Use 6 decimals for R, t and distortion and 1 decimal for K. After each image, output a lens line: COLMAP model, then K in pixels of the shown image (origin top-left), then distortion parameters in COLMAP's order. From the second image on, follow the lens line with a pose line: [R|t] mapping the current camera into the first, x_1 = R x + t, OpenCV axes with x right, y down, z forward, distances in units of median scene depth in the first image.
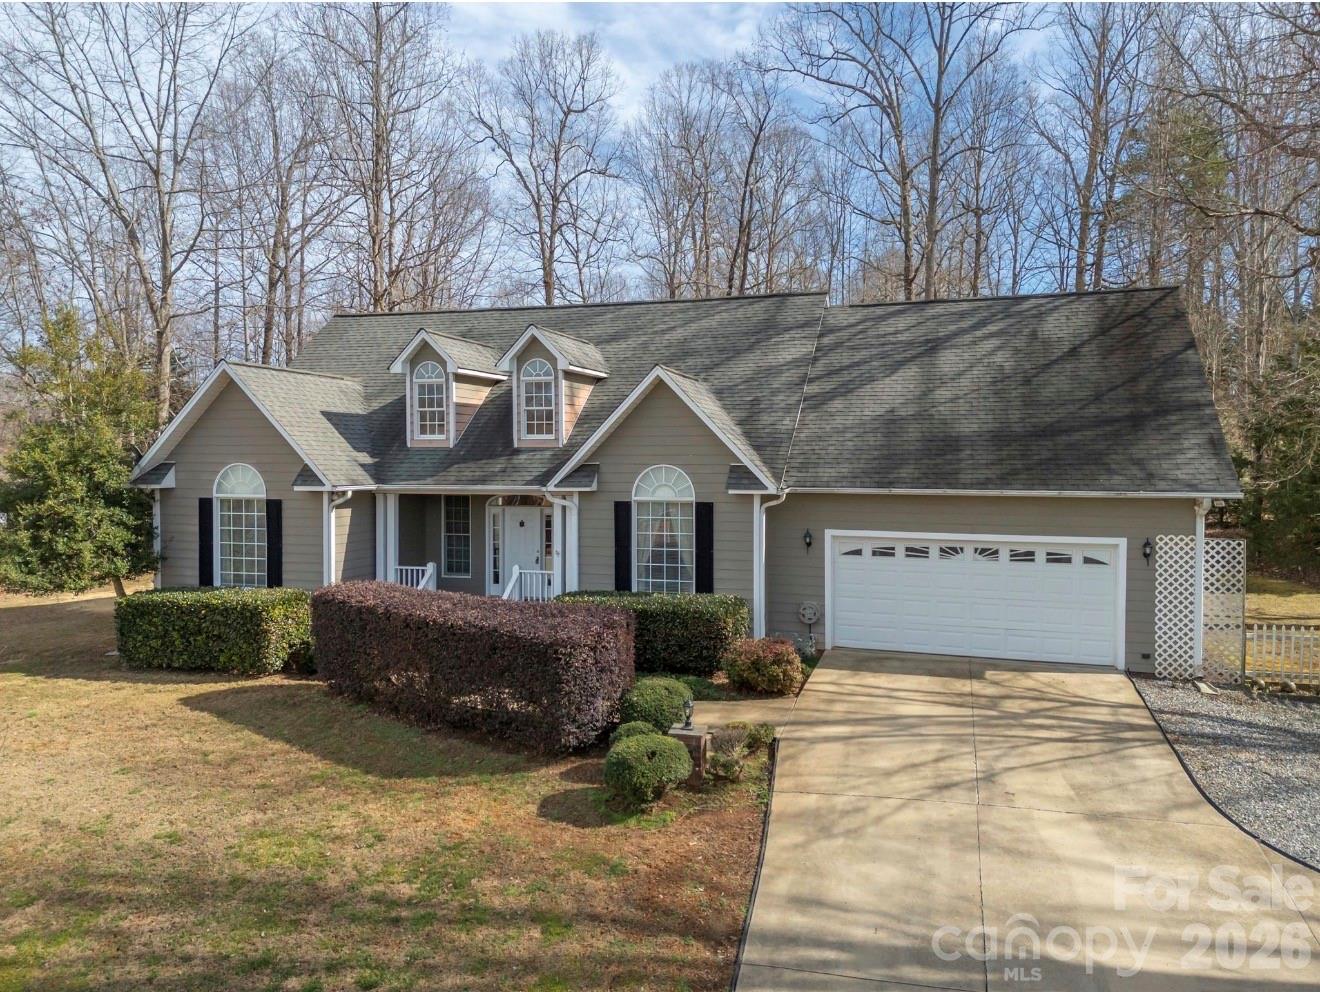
lens RADIAL K [[948.3, 0, 660.0], [0, 948.3, 496.0], [0, 0, 1]] dist [0.094326, -0.069585]
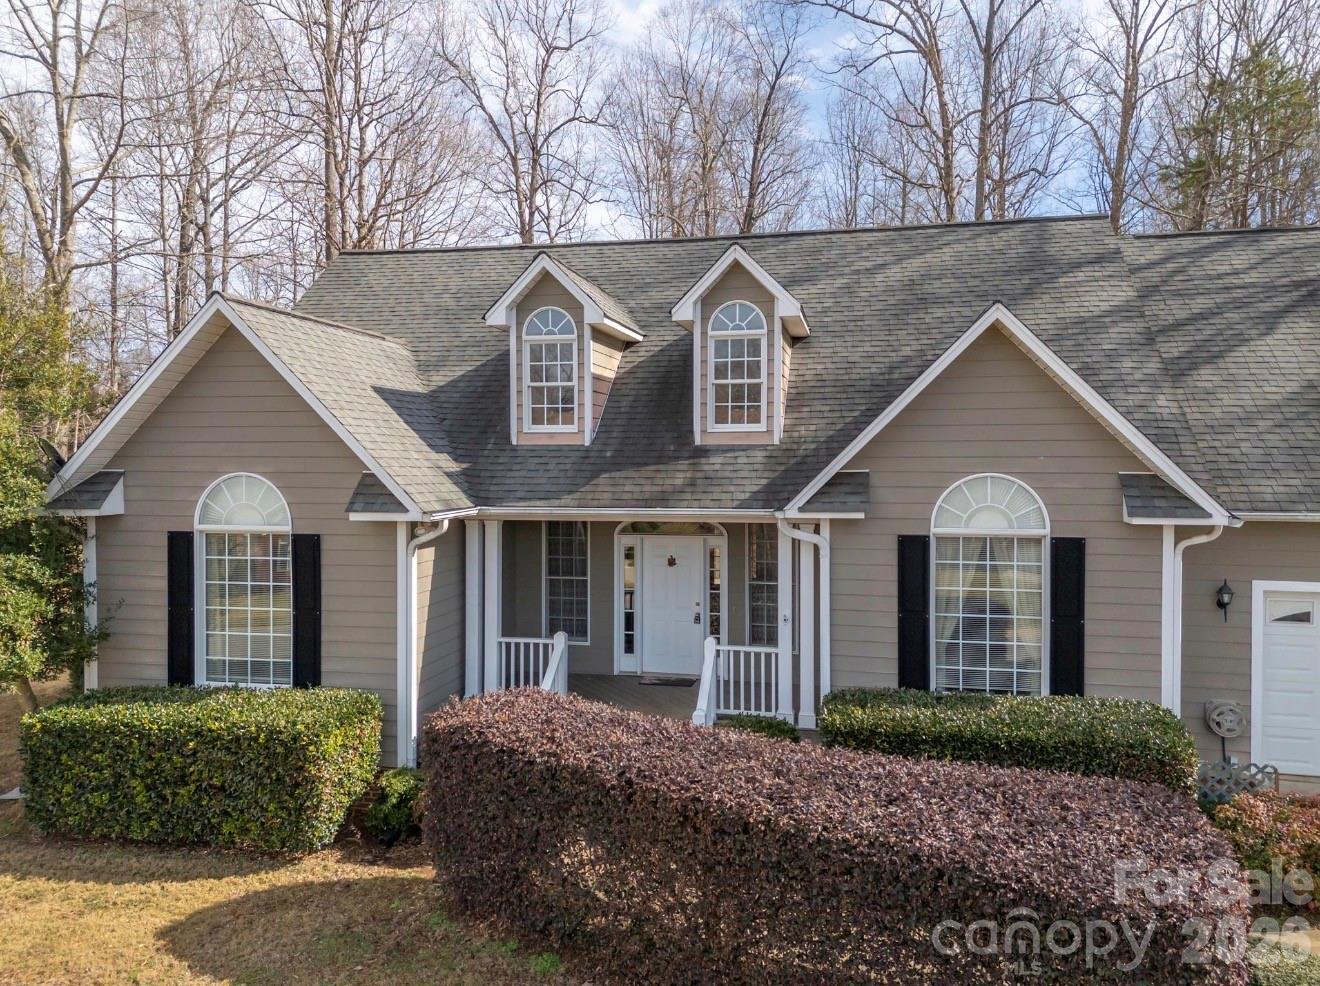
lens RADIAL K [[948.3, 0, 660.0], [0, 948.3, 493.0], [0, 0, 1]] dist [0.094326, -0.069585]
pose [[0.995201, -0.005123, 0.097721, -0.236079], [0.004905, 0.999985, 0.002474, -0.021351], [-0.097732, -0.001983, 0.995211, 0.384468]]
